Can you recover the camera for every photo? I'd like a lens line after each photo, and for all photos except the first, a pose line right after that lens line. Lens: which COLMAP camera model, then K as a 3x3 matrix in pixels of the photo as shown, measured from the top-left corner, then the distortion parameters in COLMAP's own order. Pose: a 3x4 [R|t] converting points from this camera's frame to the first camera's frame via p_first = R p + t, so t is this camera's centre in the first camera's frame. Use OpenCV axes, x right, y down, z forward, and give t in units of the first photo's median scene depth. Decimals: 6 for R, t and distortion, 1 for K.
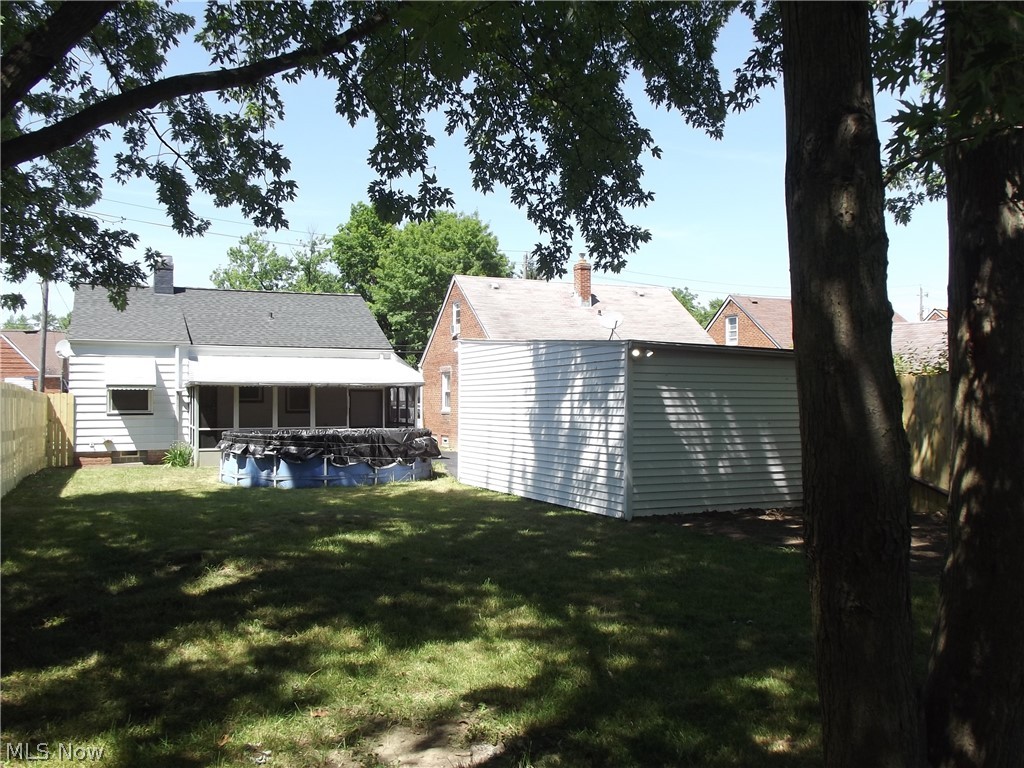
lens RADIAL K [[899.5, 0, 512.0], [0, 899.5, 384.0], [0, 0, 1]] dist [-0.006748, -0.001859]
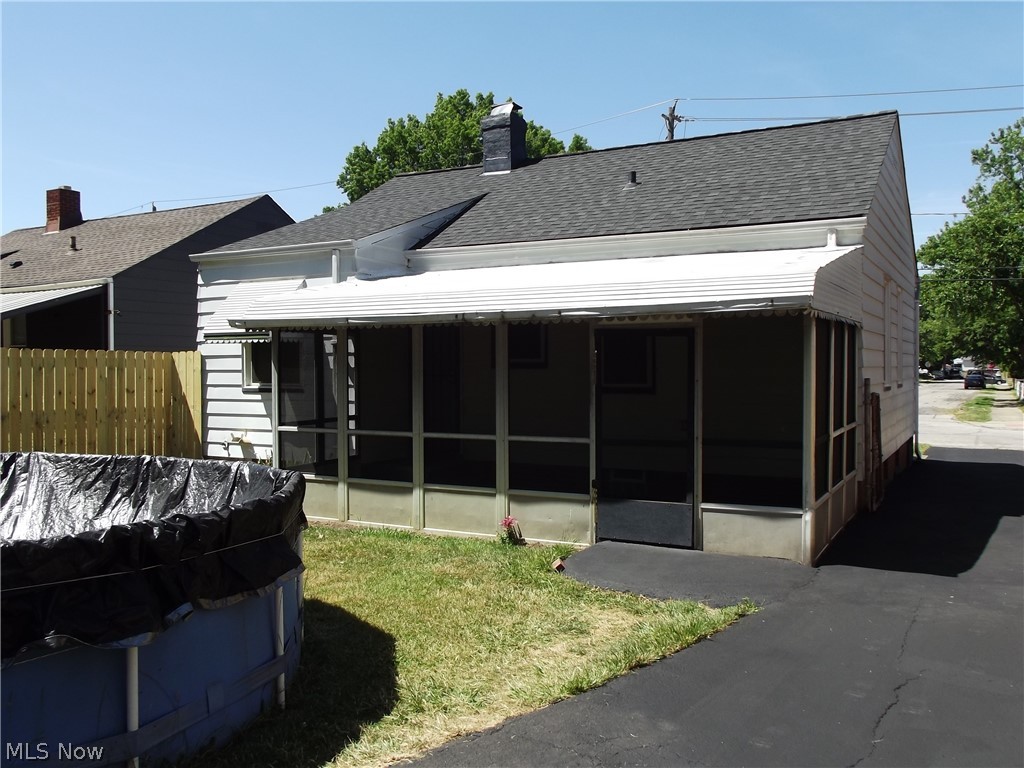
lens RADIAL K [[899.5, 0, 512.0], [0, 899.5, 384.0], [0, 0, 1]] dist [-0.006748, -0.001859]
pose [[0.615442, 0.014025, -0.788057, 0.069160], [0.015545, 0.999431, 0.029926, 0.016810], [0.788029, -0.030668, 0.614874, 0.799116]]
